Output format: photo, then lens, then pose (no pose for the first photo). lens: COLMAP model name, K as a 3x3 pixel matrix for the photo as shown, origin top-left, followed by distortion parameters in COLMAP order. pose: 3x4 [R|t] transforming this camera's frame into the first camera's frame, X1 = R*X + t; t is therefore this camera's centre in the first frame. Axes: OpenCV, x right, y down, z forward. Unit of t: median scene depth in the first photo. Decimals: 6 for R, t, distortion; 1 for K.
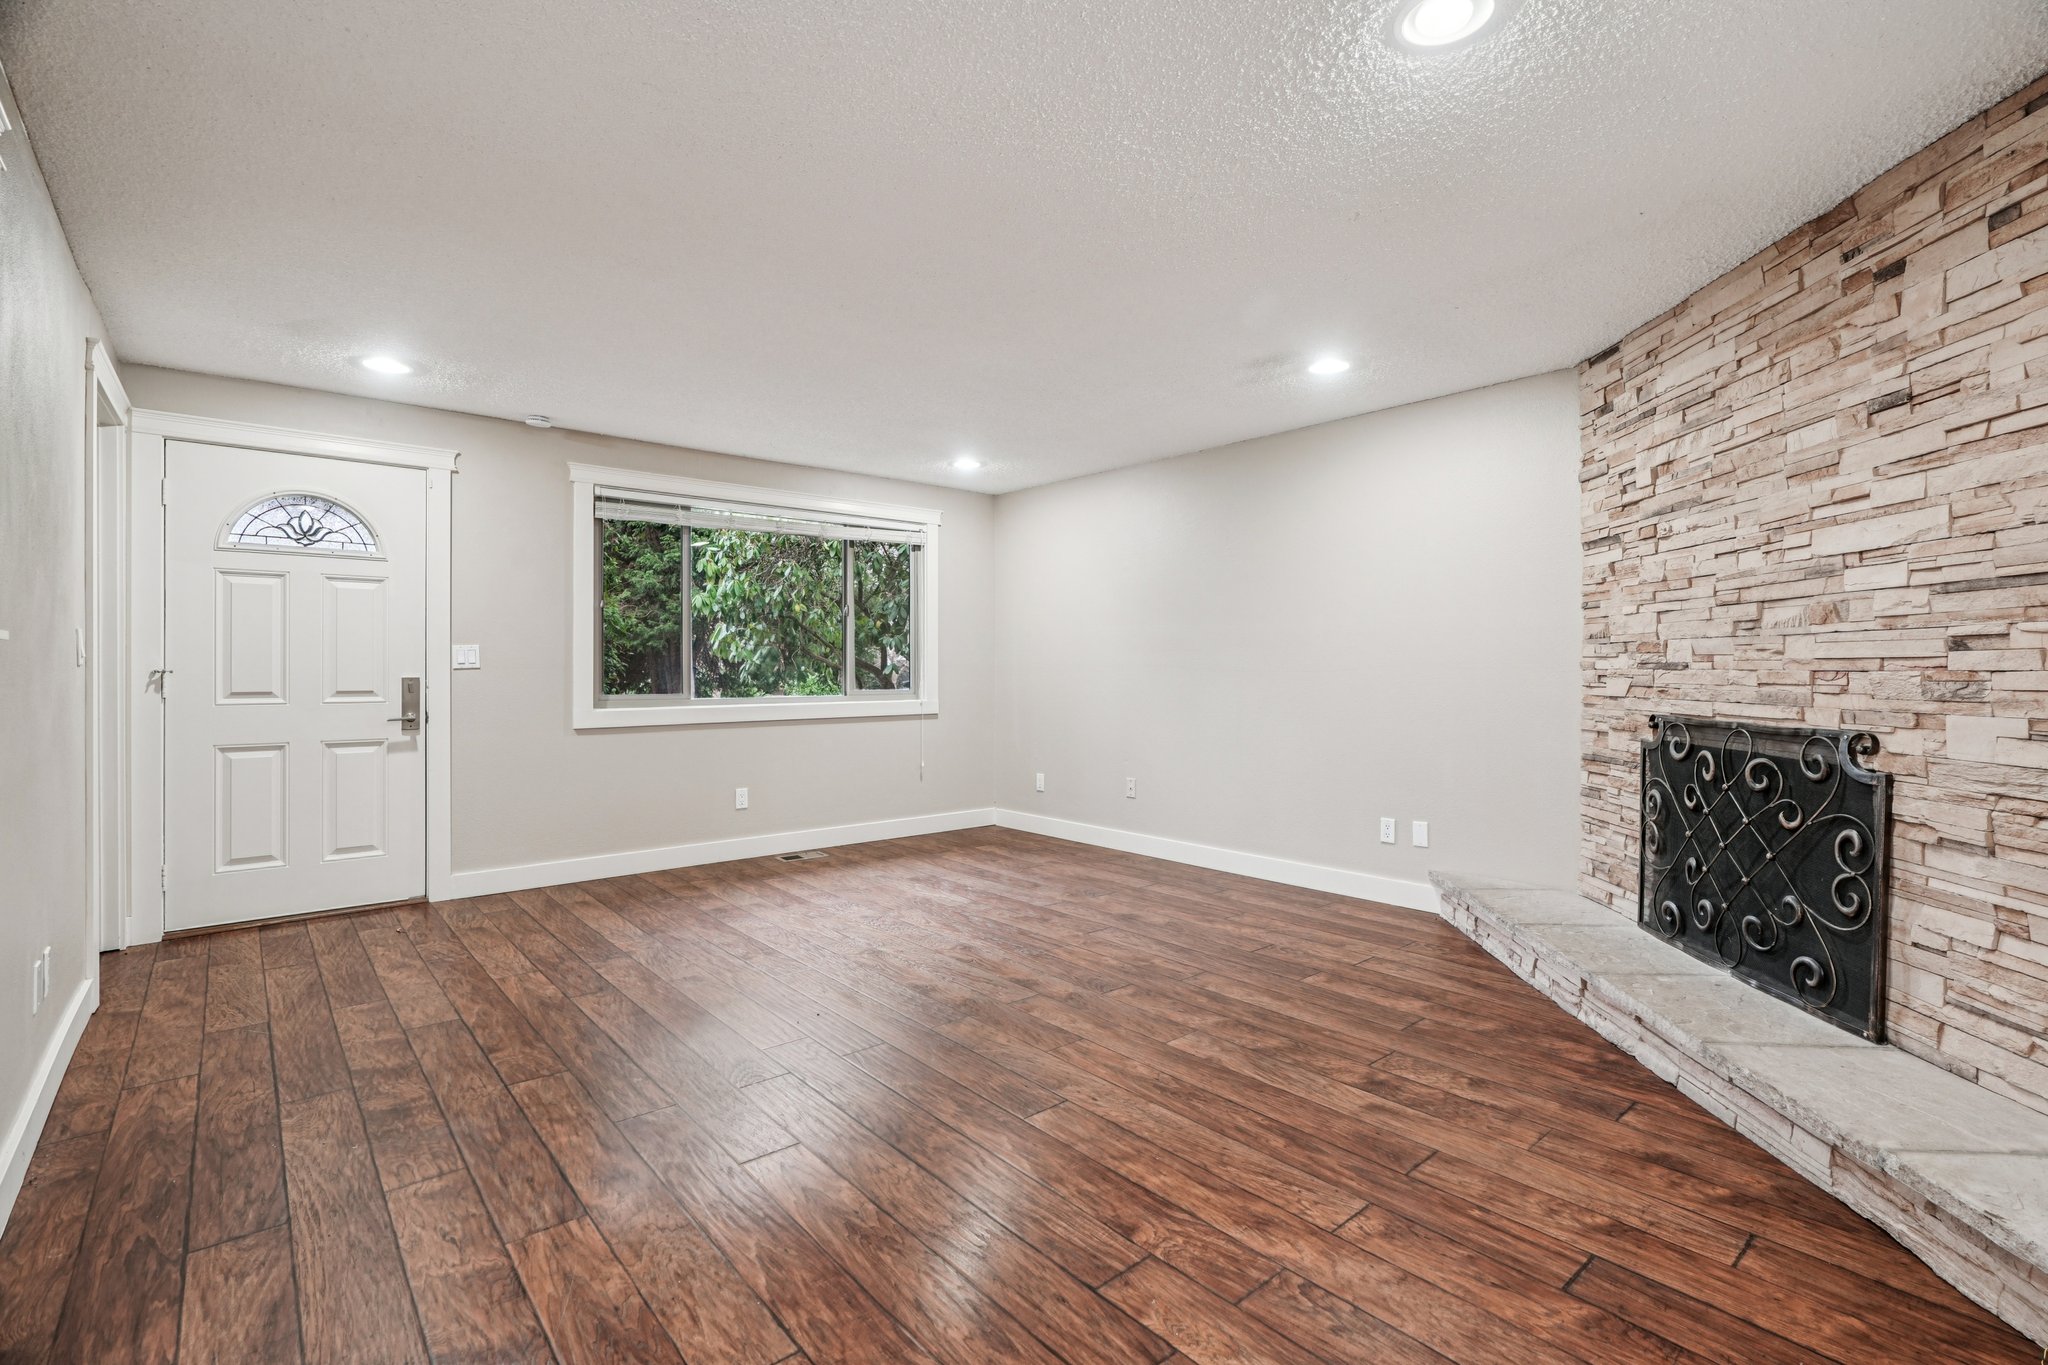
lens RADIAL K [[925.0, 0, 1022.2], [0, 925.0, 675.2], [0, 0, 1]] dist [-0.008768, 0.000625]
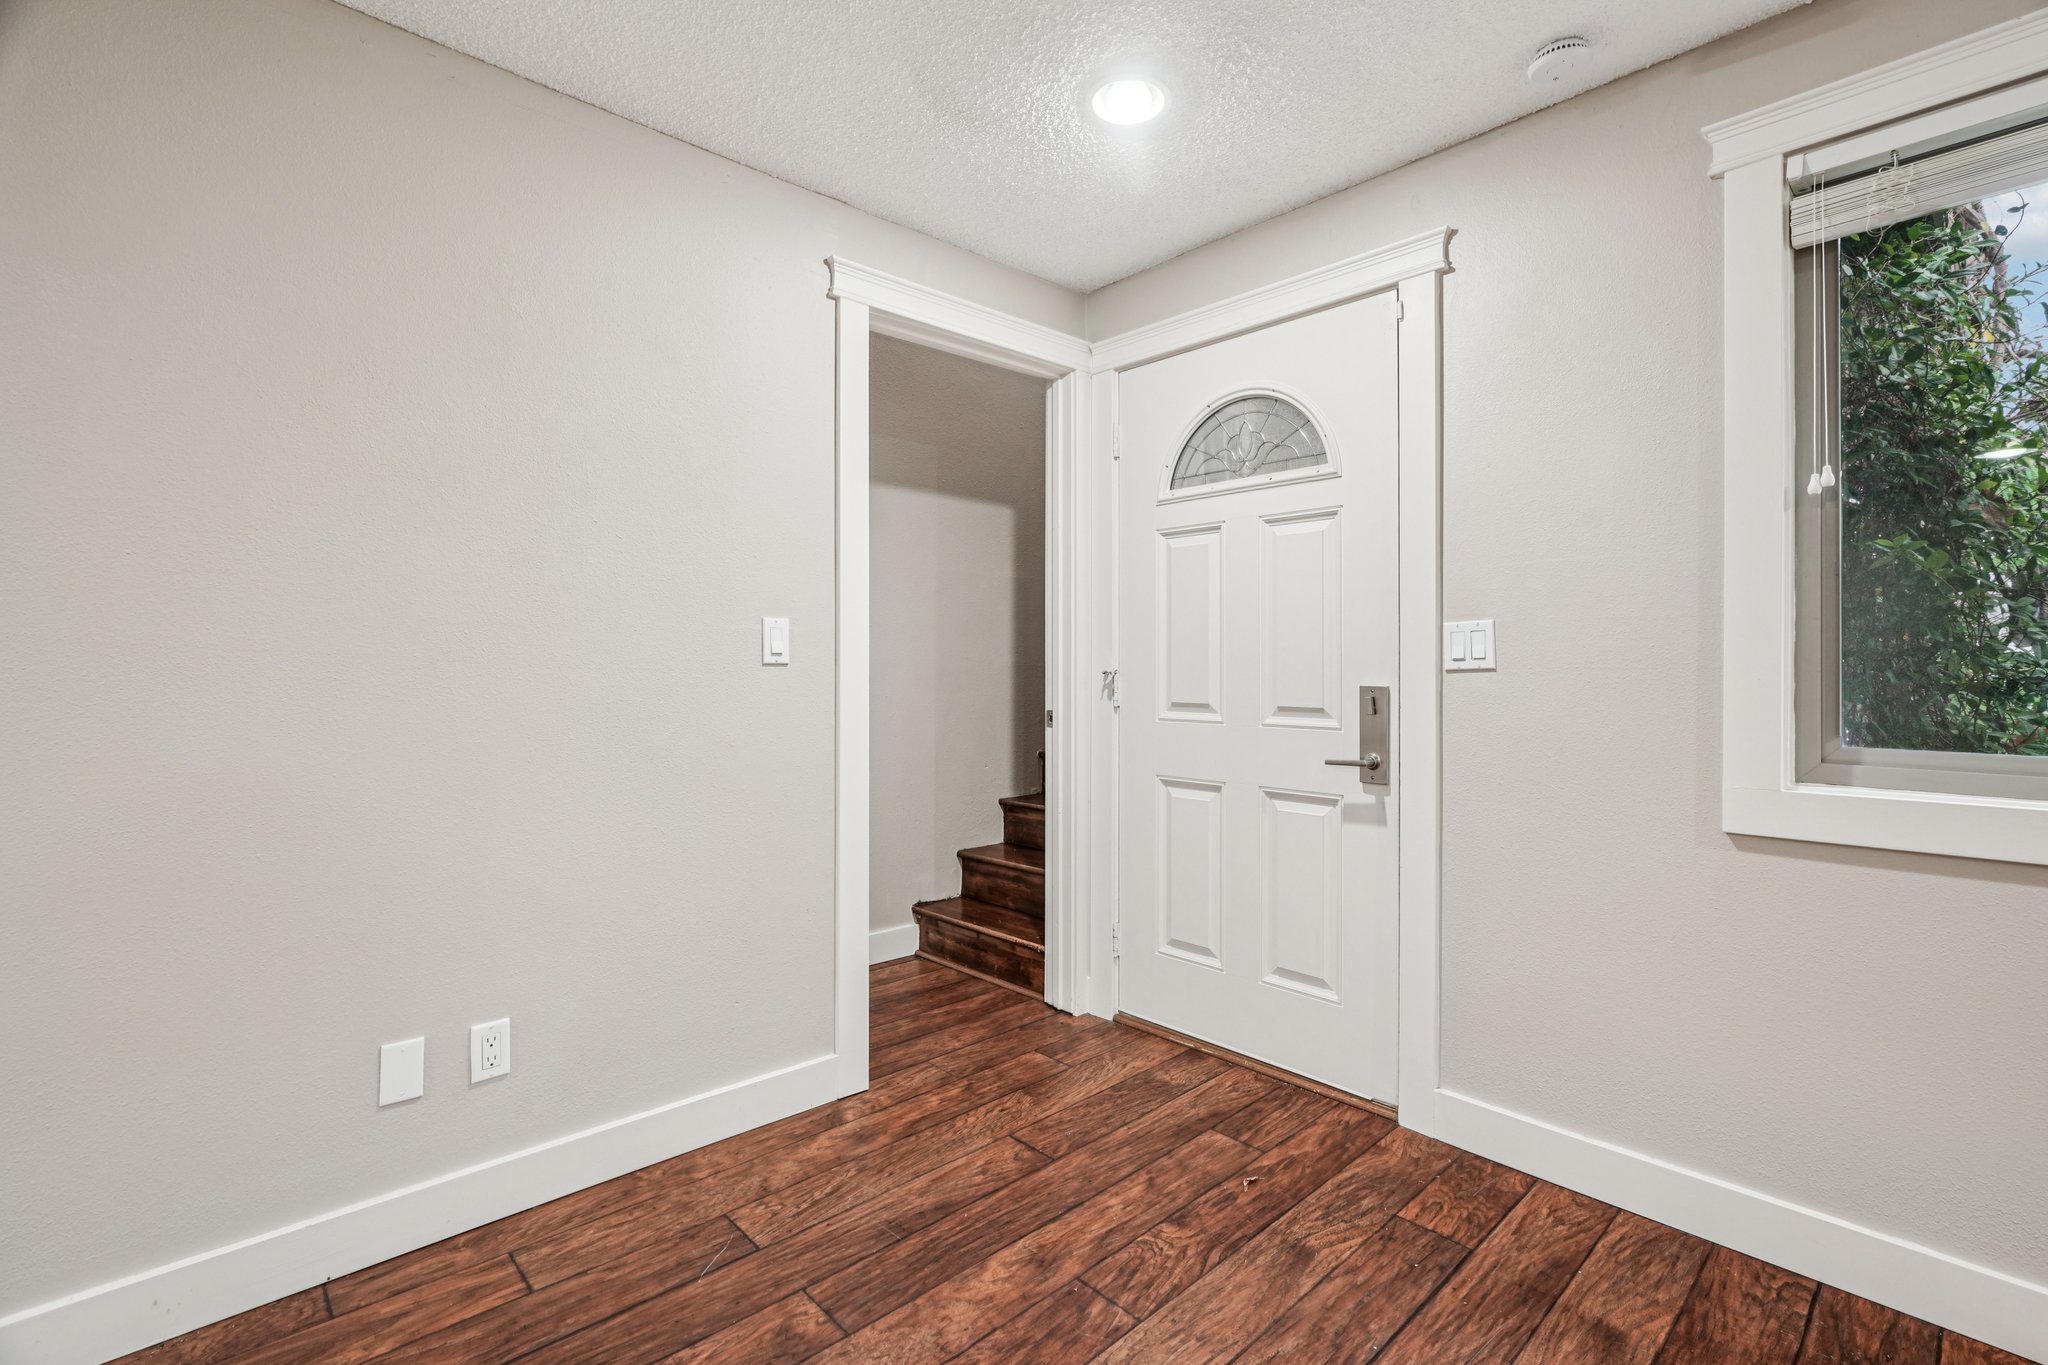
lens RADIAL K [[925.0, 0, 1027.2], [0, 925.0, 665.8], [0, 0, 1]] dist [-0.008768, 0.000625]
pose [[0.042262, -0.003882, -0.999099, -0.160836], [-0.009638, 0.999944, -0.004293, -0.005952], [0.999060, 0.009811, 0.042222, 0.905803]]
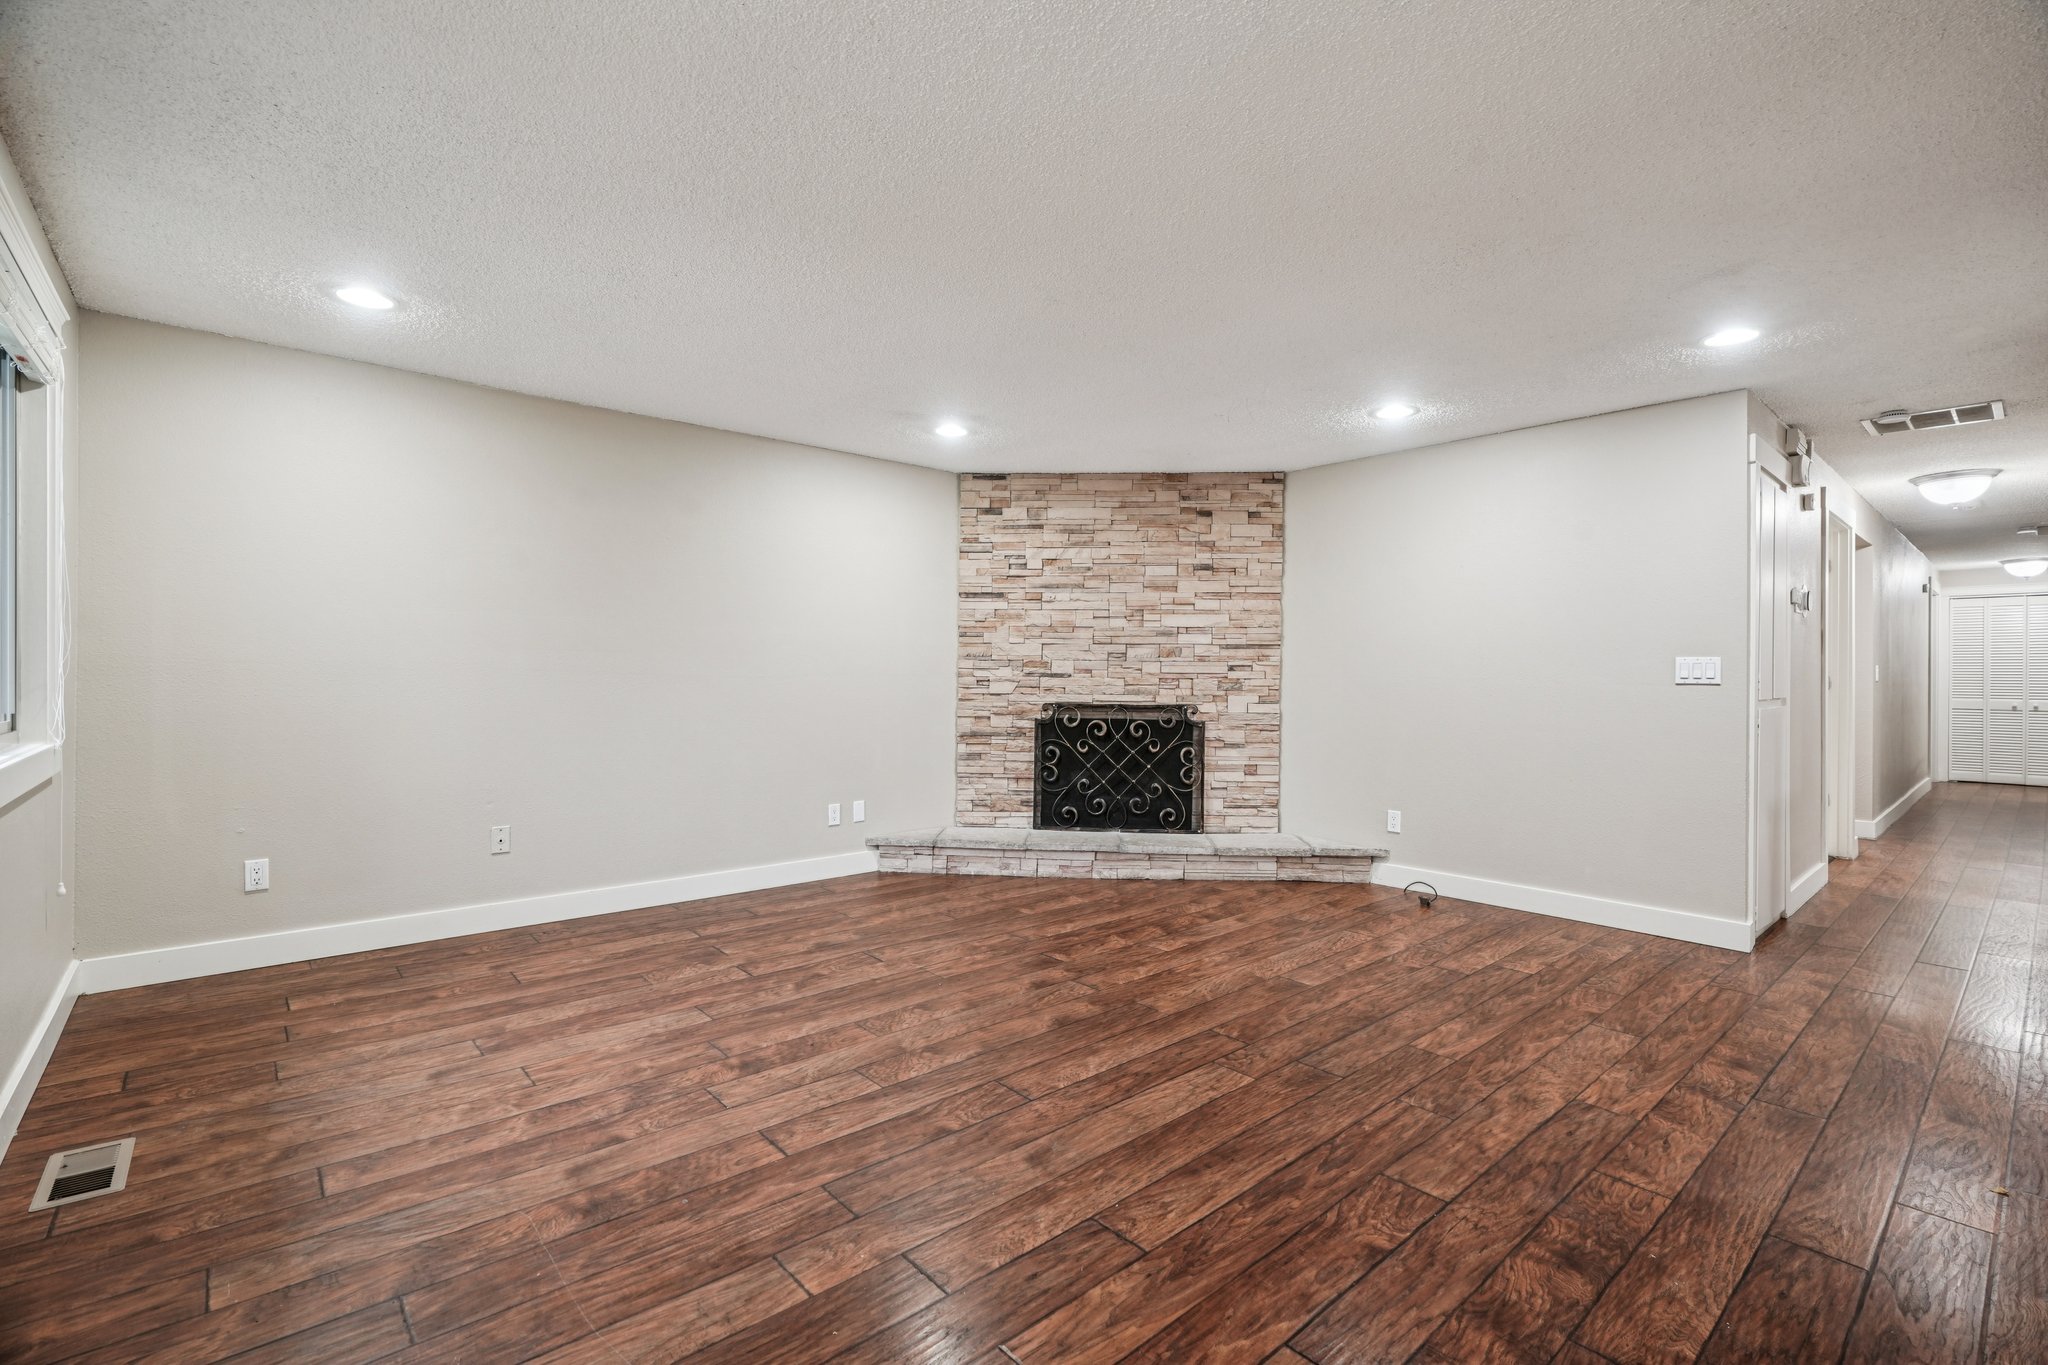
lens RADIAL K [[925.0, 0, 1020.0], [0, 925.0, 680.8], [0, 0, 1]] dist [-0.008768, 0.000625]
pose [[-0.016180, -0.004210, 0.999860, -1.191021], [-0.000778, 0.999991, 0.004198, -0.007254], [-0.999869, -0.000710, -0.016183, 1.222579]]
